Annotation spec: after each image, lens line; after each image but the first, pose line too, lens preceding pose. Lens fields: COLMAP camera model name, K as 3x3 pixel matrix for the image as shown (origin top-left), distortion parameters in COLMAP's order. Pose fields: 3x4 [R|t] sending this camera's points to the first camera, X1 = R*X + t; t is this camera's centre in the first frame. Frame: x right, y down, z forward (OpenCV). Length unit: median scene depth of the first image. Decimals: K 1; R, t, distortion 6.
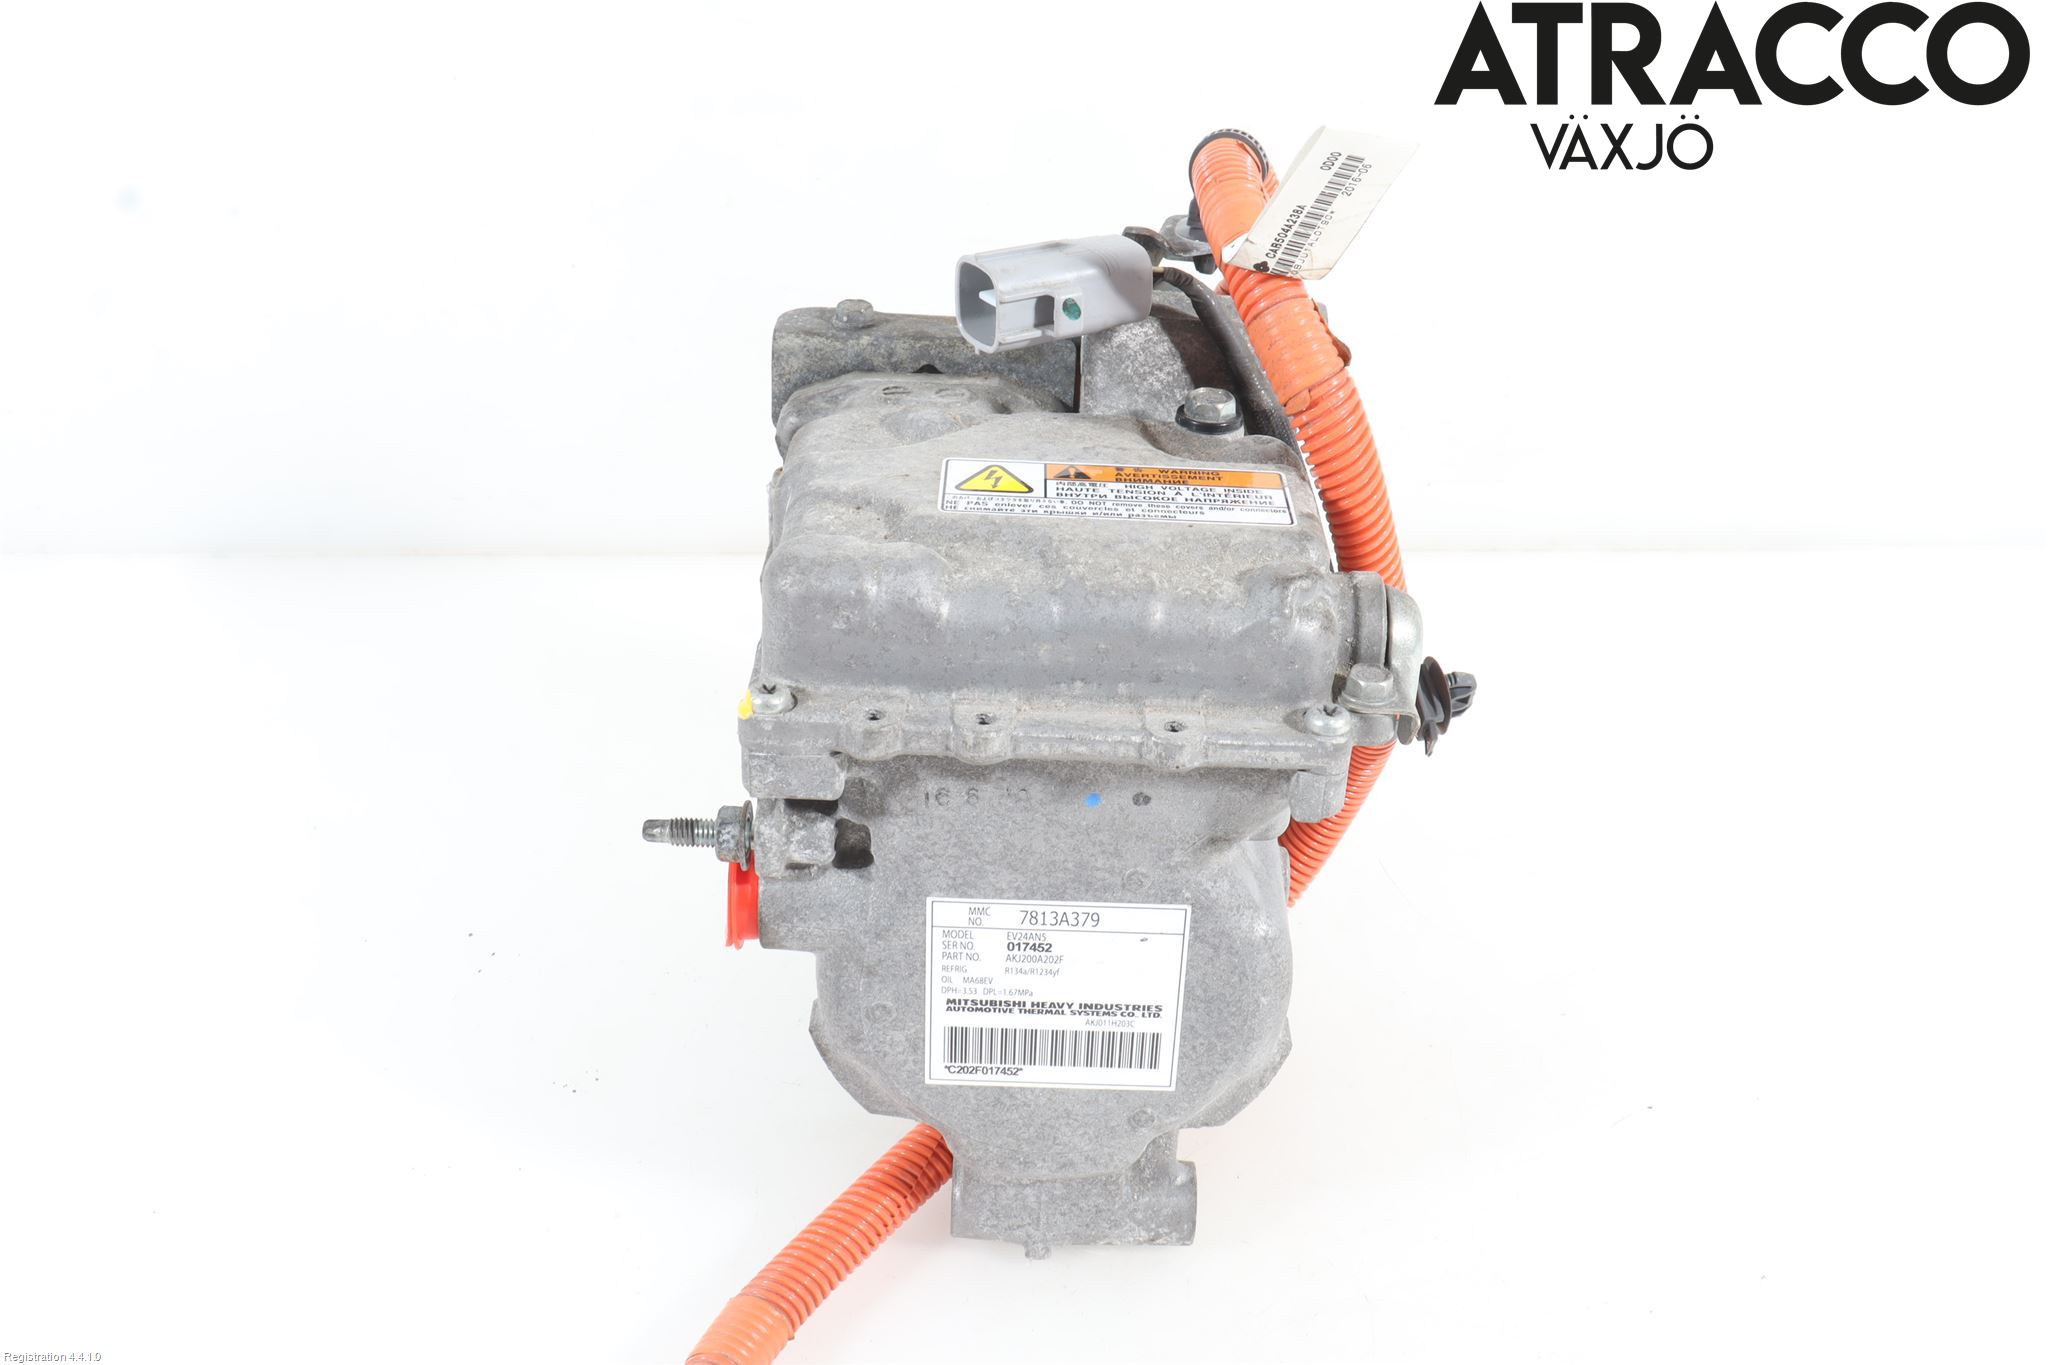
lens RADIAL K [[2126.4, 0, 1025.7], [0, 2126.4, 684.1], [0, 0, 1]] dist [-0.076244, 0.000000]
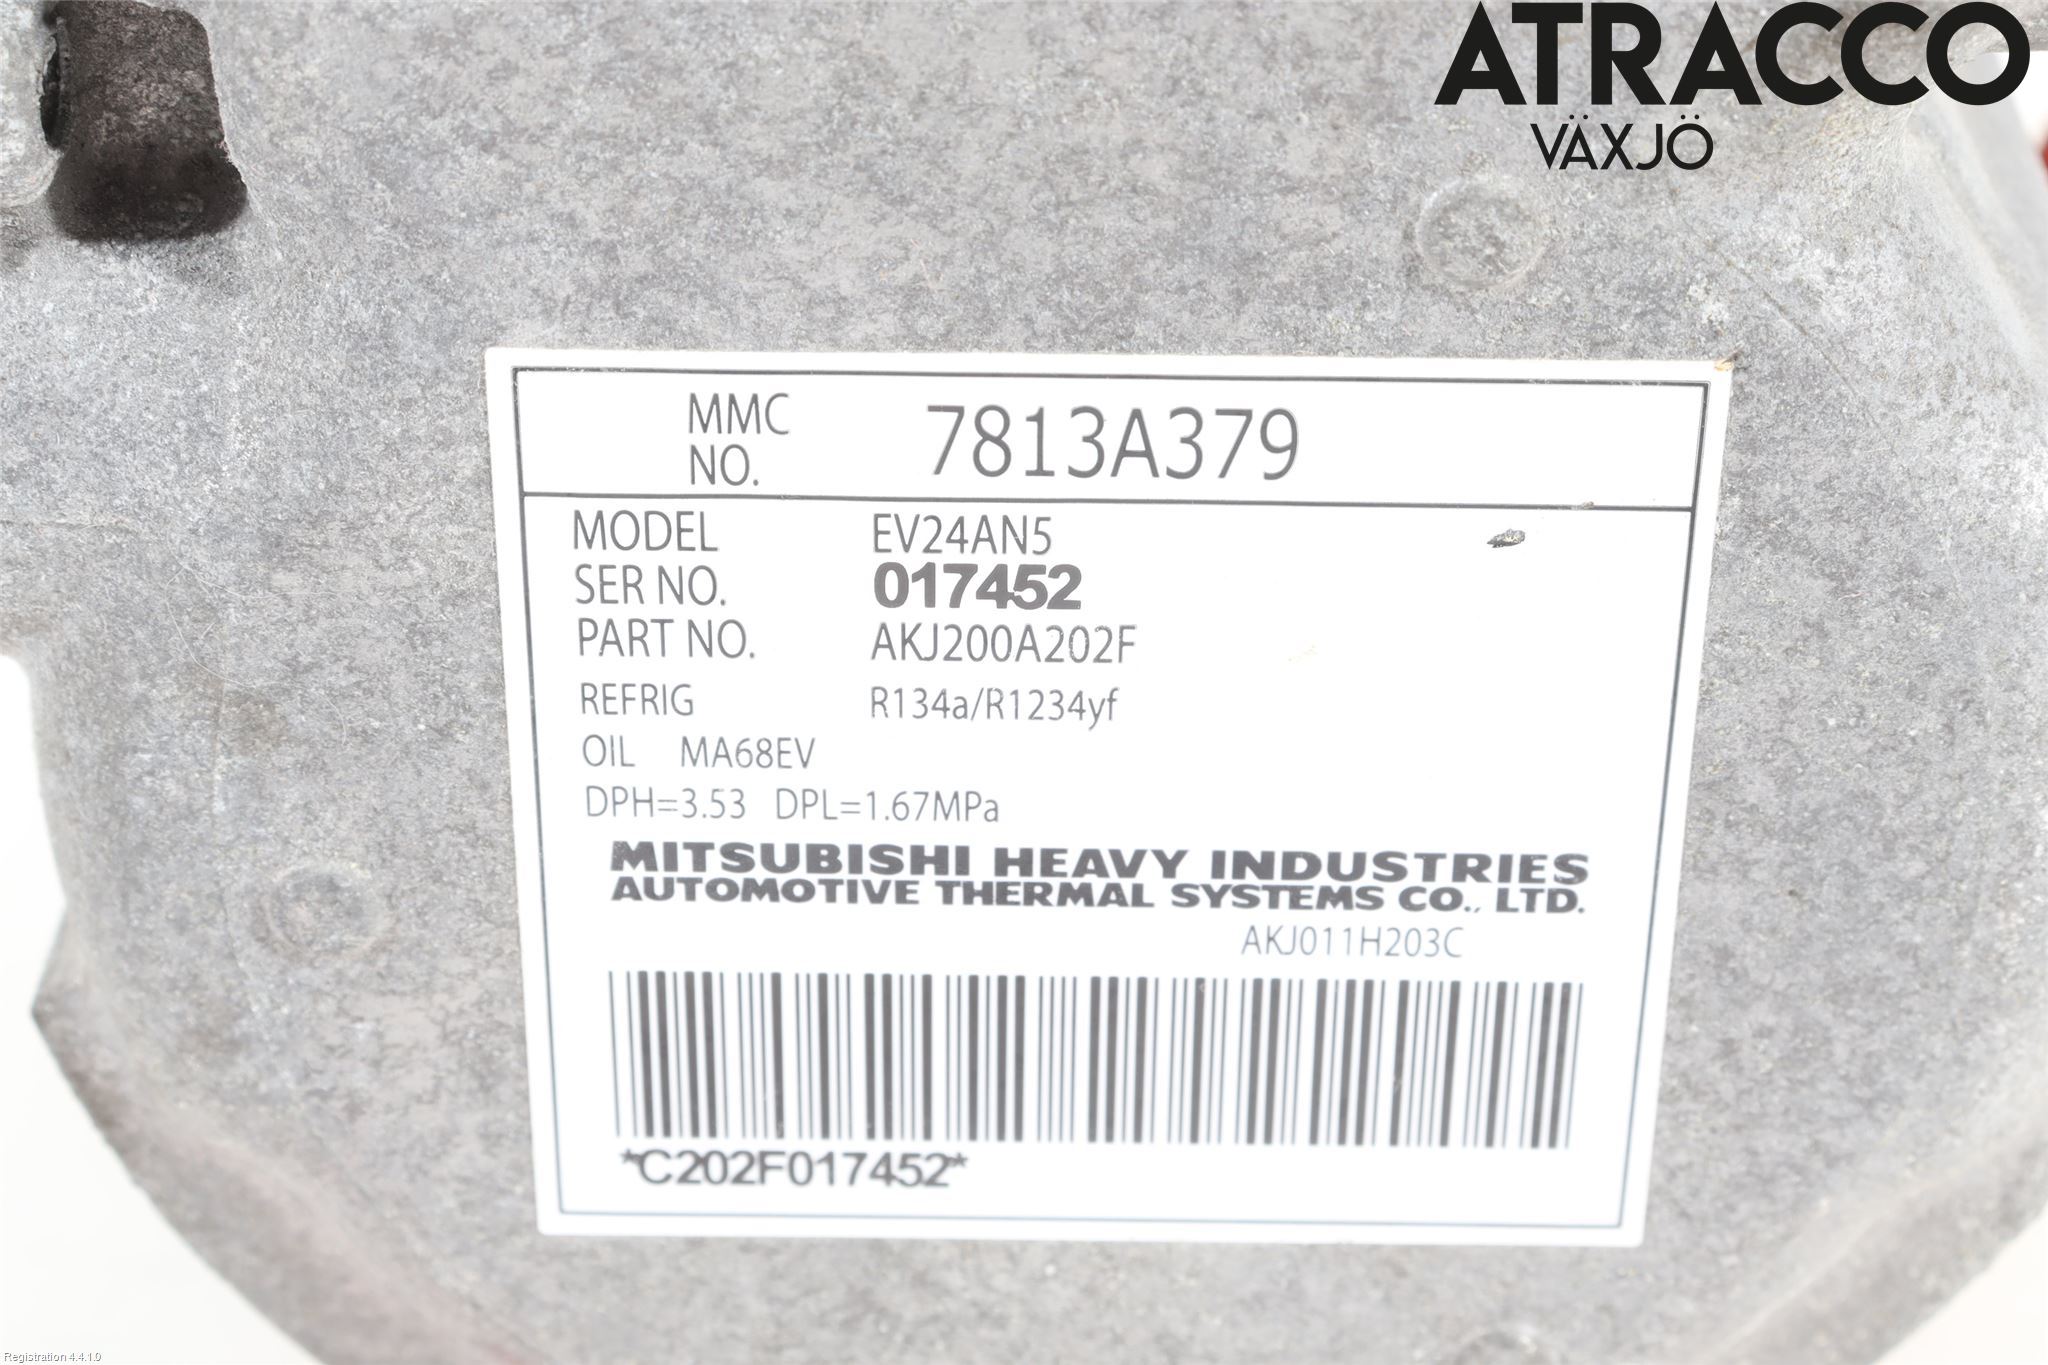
lens RADIAL K [[5211.8, 0, 1023.7], [0, 5211.8, 681.7], [0, 0, 1]] dist [0.097361, 0.000000]
pose [[0.999764, -0.019752, -0.009056, 0.010974], [0.020298, 0.997695, 0.064751, 0.097696], [0.007757, -0.064919, 0.997860, 0.461697]]
